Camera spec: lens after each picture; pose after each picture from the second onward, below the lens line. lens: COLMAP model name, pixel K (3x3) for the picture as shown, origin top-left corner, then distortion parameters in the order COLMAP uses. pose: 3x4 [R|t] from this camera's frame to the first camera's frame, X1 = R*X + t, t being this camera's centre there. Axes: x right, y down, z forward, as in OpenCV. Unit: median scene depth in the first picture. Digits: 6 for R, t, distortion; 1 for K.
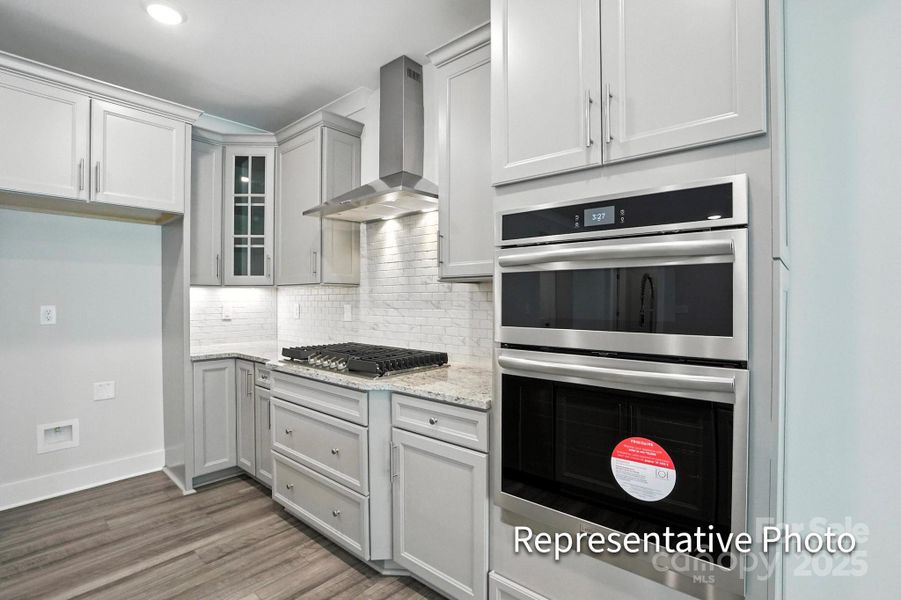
lens RADIAL K [[421.5, 0, 450.2], [0, 421.5, 298.0], [0, 0, 1]] dist [-0.045341, 0.011043]
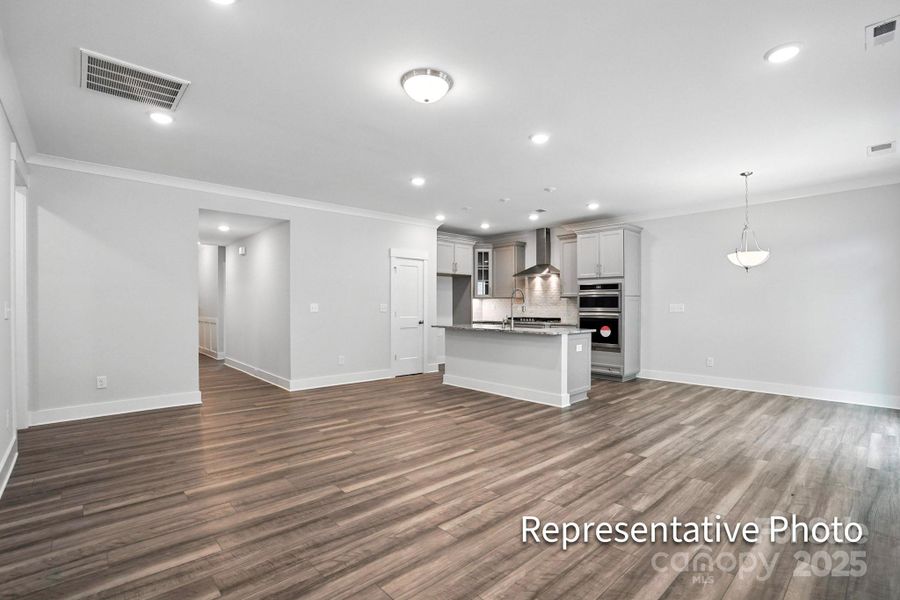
lens RADIAL K [[421.0, 0, 452.5], [0, 421.0, 306.7], [0, 0, 1]] dist [-0.045341, 0.011043]
pose [[0.994308, 0.007917, -0.106247, -0.453411], [-0.008322, 0.999960, -0.003369, 0.046642], [0.106216, 0.004234, 0.994334, -2.198164]]
